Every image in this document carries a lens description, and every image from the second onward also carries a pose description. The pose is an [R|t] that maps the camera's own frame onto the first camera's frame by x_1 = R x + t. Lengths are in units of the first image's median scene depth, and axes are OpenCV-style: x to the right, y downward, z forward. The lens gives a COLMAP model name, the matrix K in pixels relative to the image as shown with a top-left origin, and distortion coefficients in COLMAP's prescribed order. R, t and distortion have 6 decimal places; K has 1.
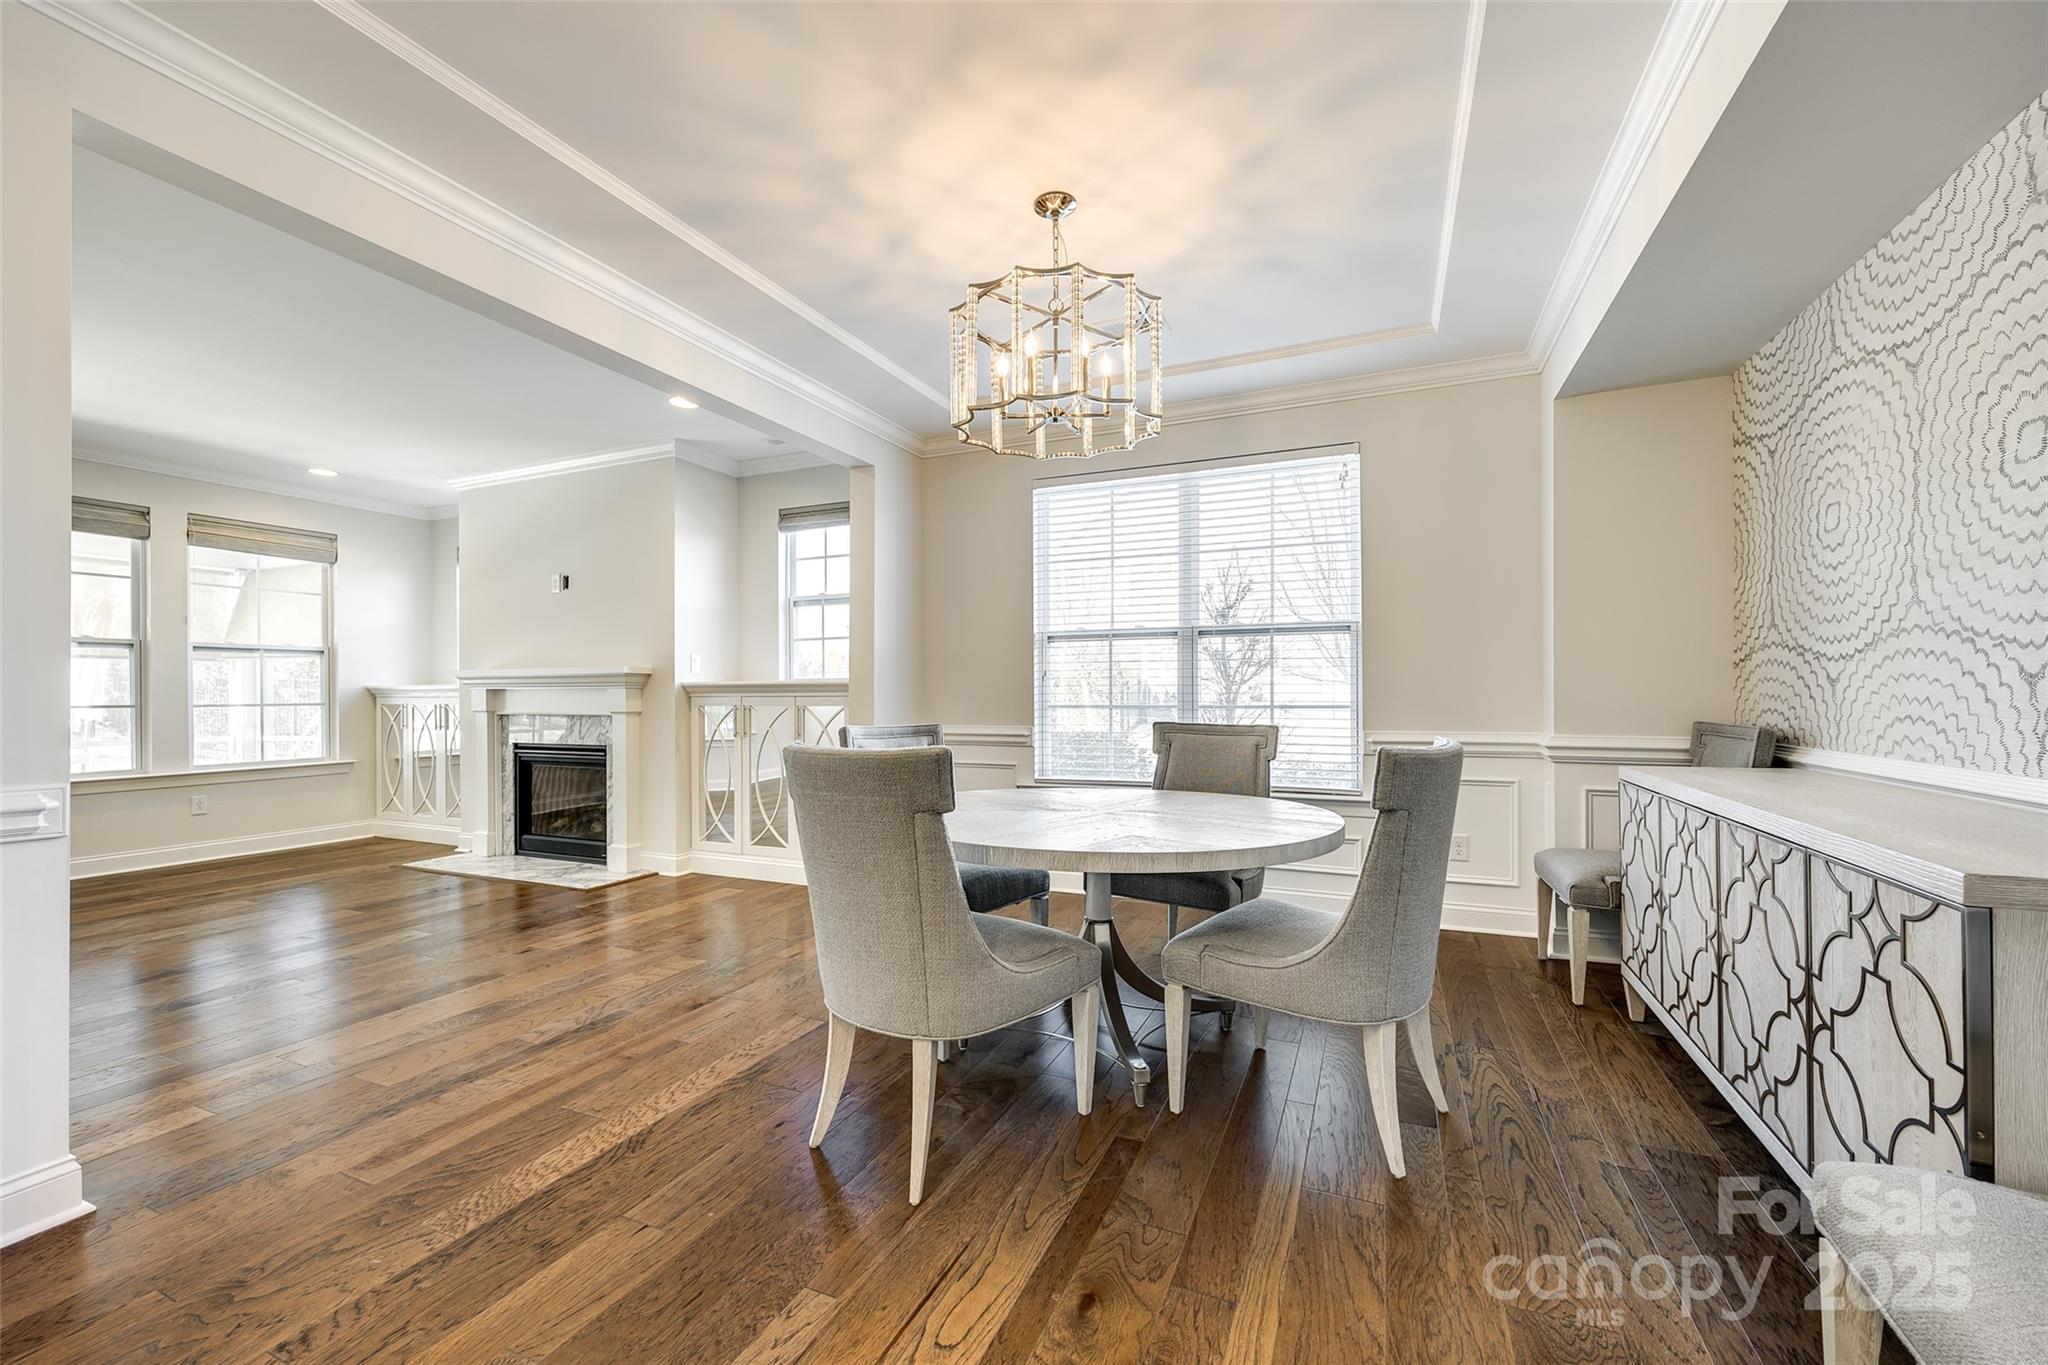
lens RADIAL K [[805.1, 0, 1026.5], [0, 805.1, 694.3], [0, 0, 1]] dist [-0.006334, -0.000997]
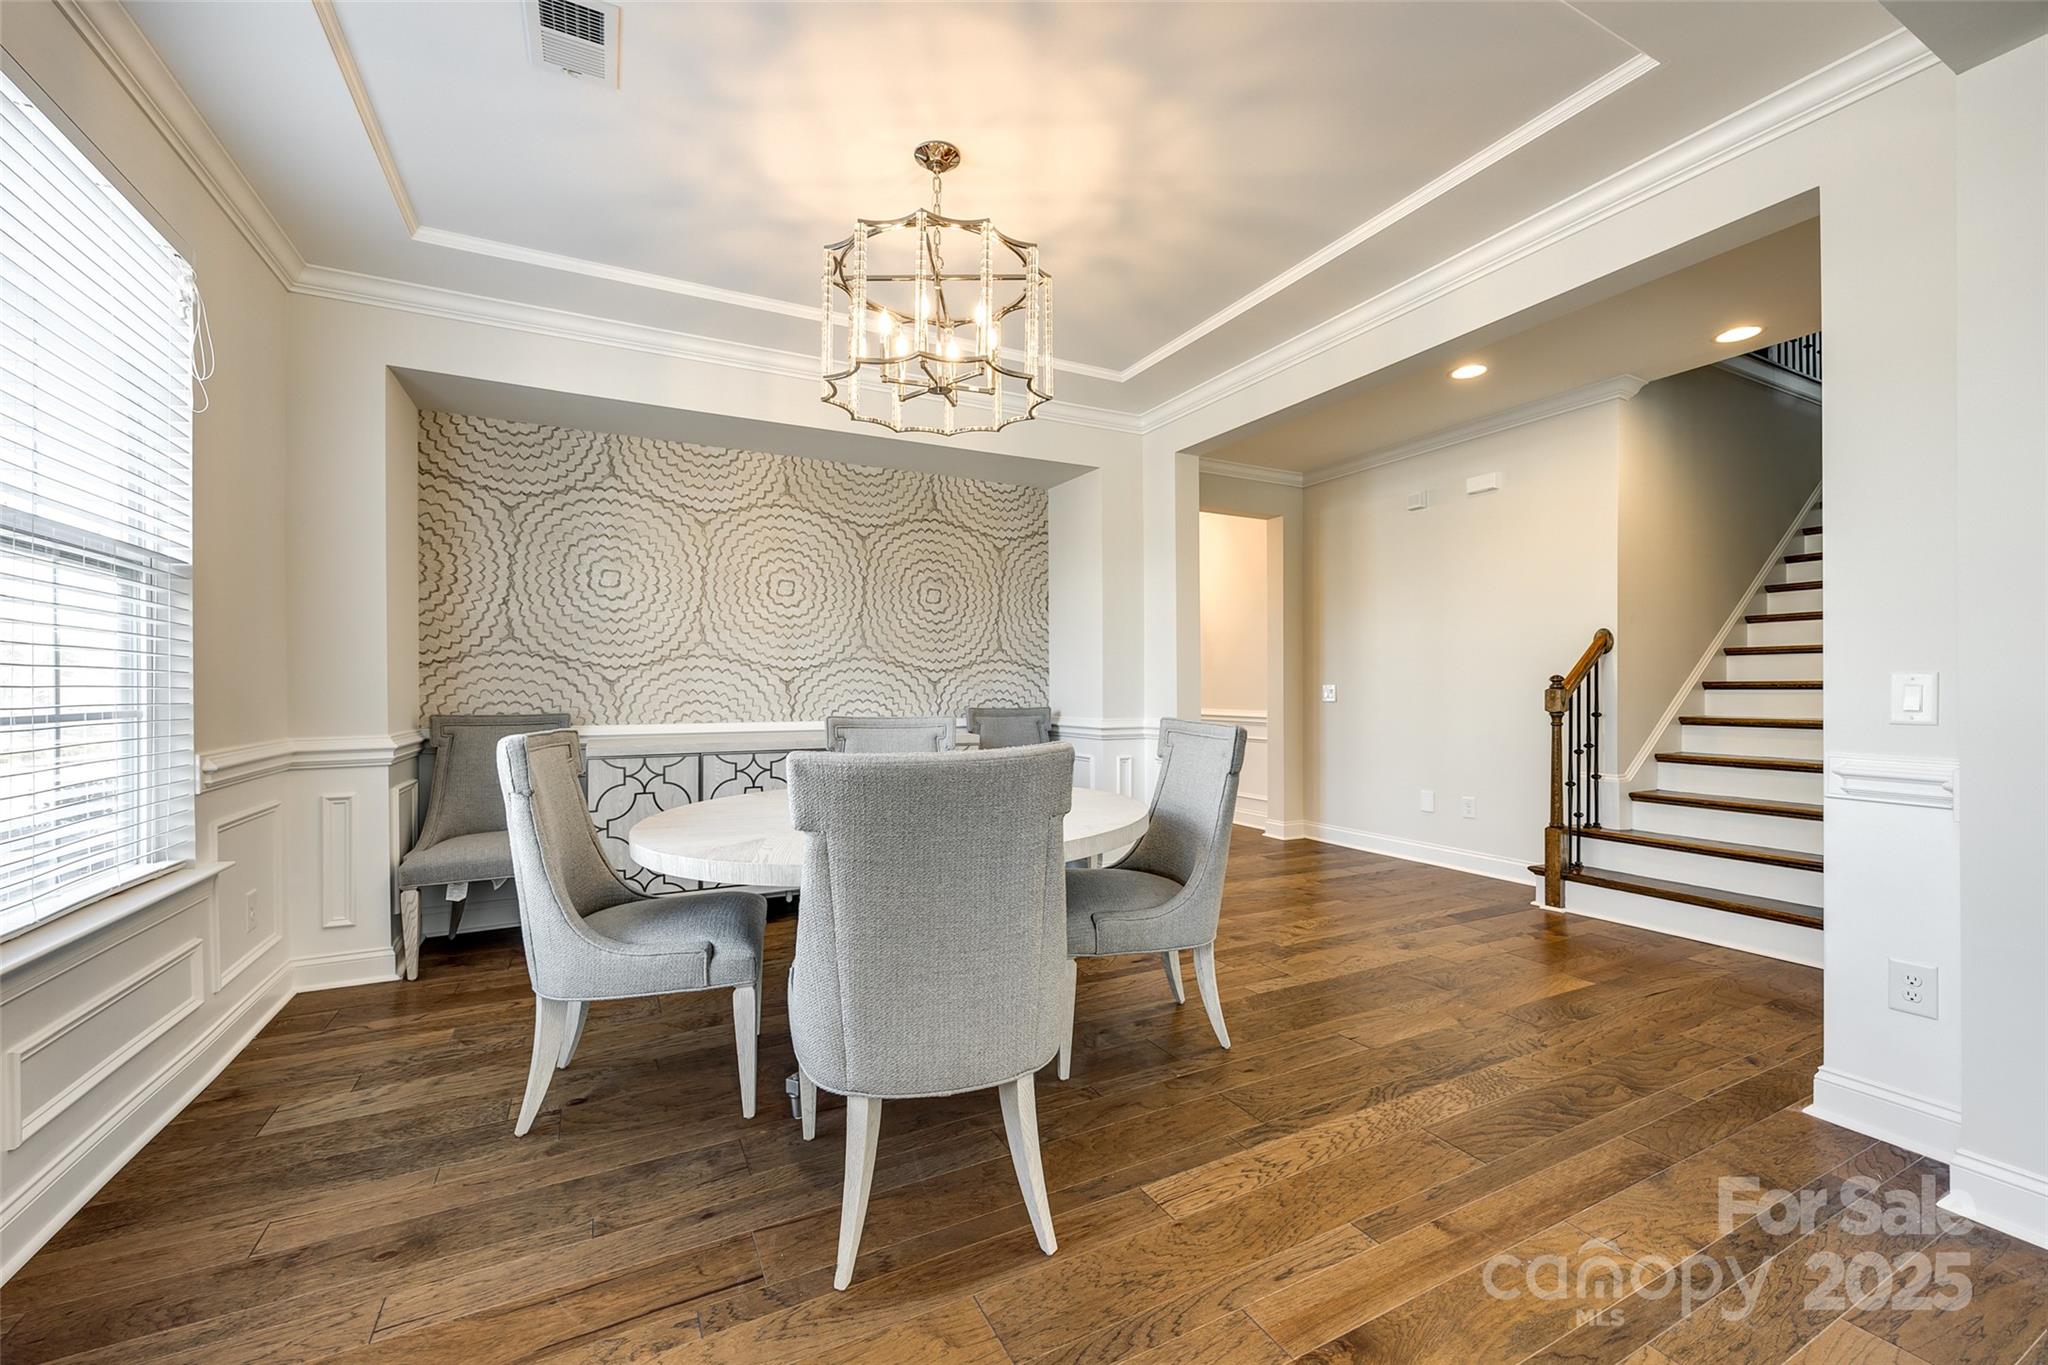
lens RADIAL K [[805.1, 0, 1020.1], [0, 805.1, 692.2], [0, 0, 1]] dist [-0.006334, -0.000997]
pose [[-0.765522, 0.002523, 0.643405, -0.298931], [0.006145, 0.999975, 0.003390, 0.002371], [-0.643381, 0.006549, -0.765518, 0.783696]]
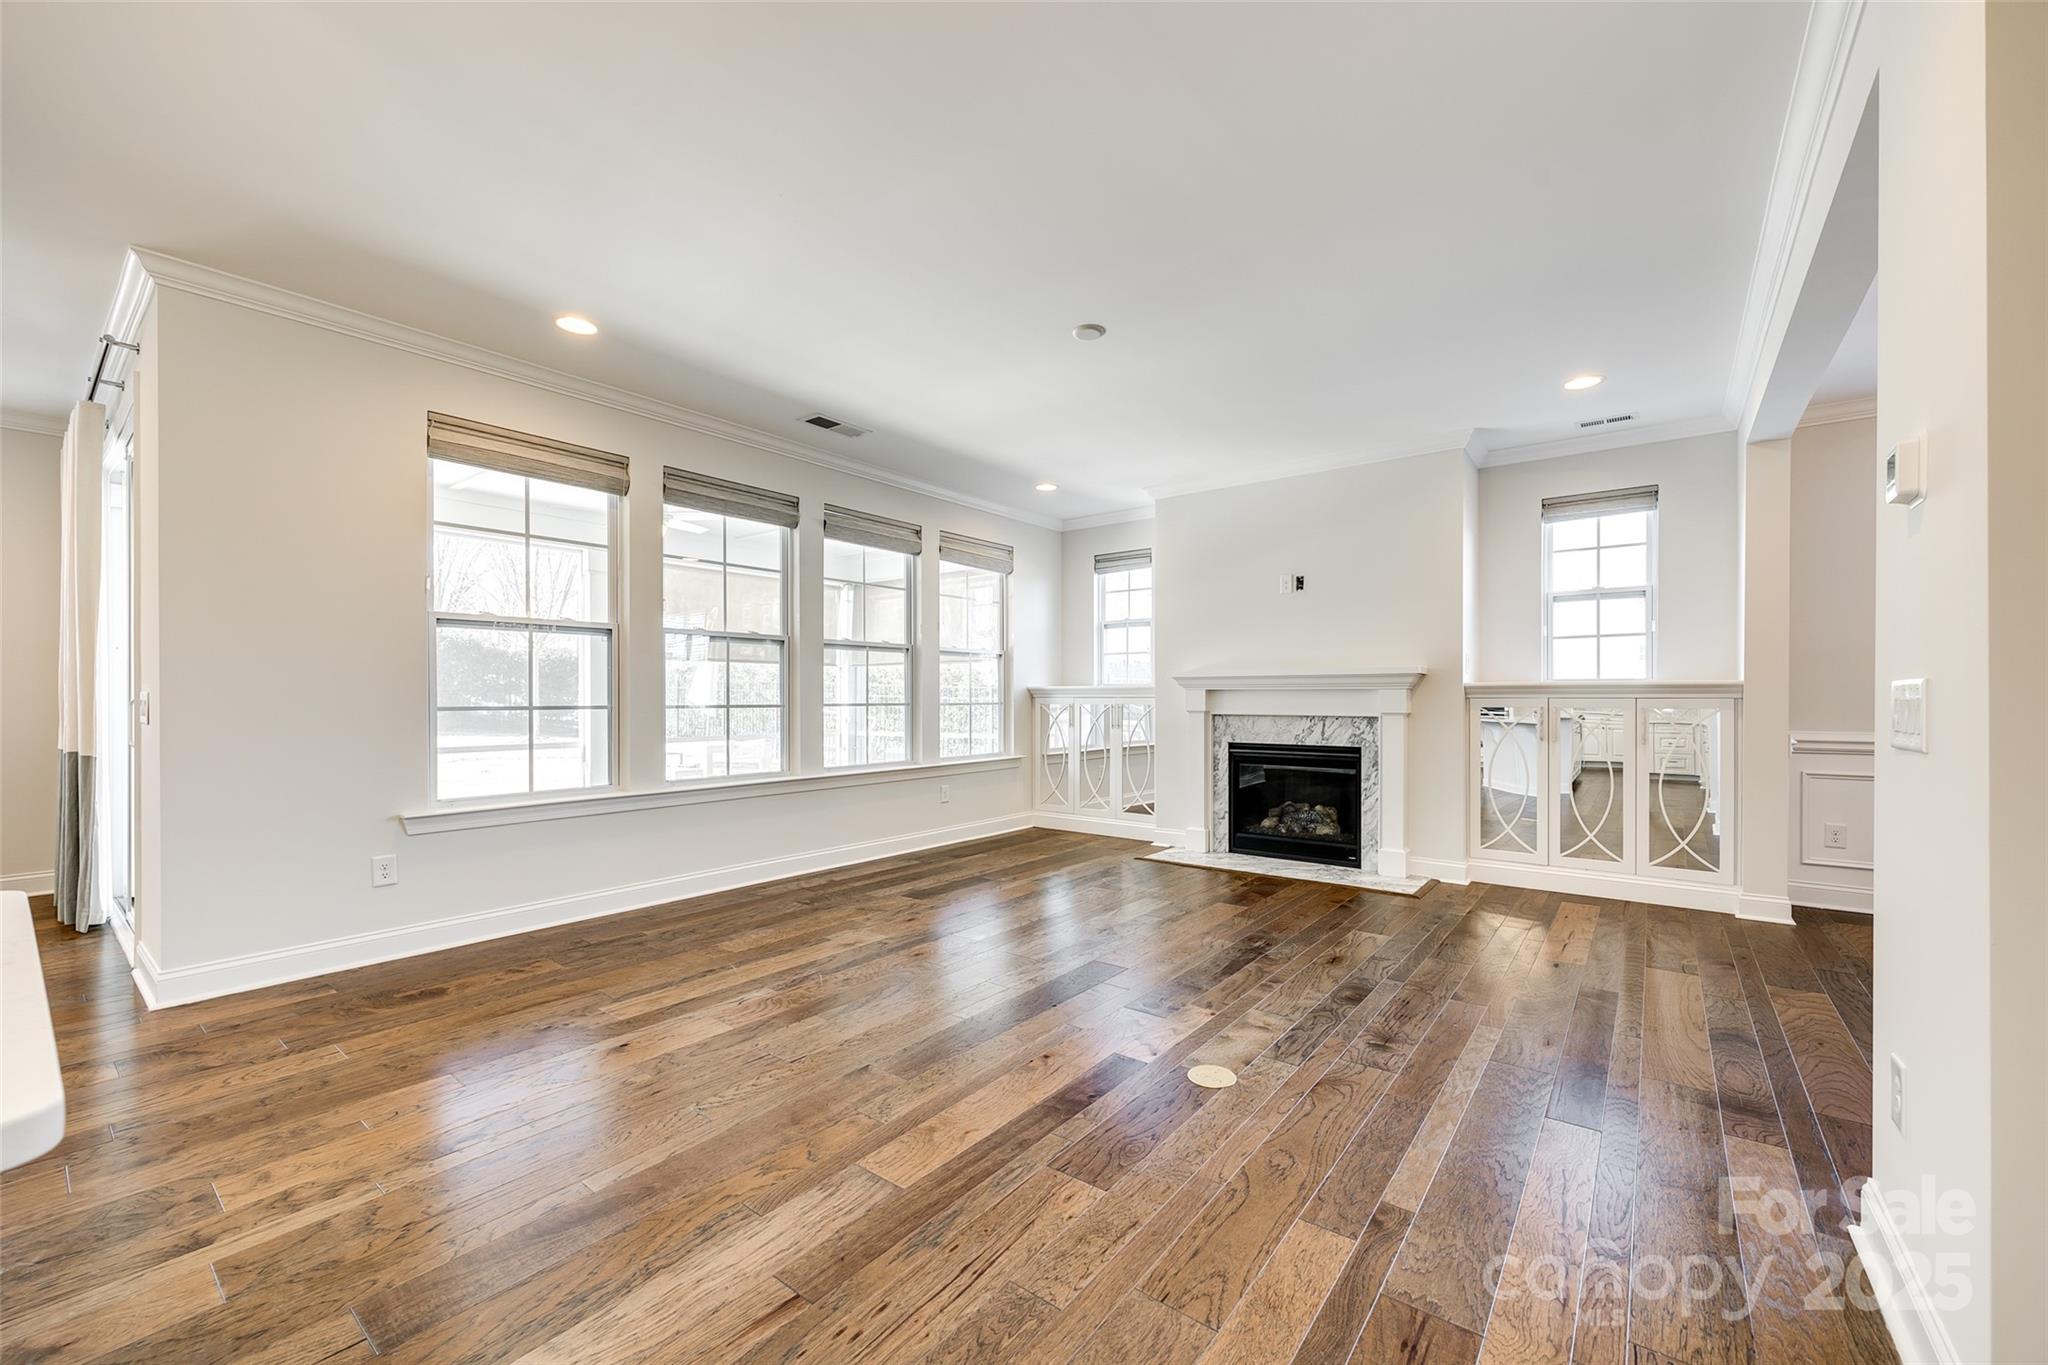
lens RADIAL K [[805.1, 0, 1048.5], [0, 805.1, 695.5], [0, 0, 1]] dist [-0.006334, -0.000997]
pose [[0.970890, 0.004156, -0.239488, -0.659403], [-0.005431, 0.999974, -0.004666, 0.007695], [0.239463, 0.005830, 0.970888, -0.051523]]
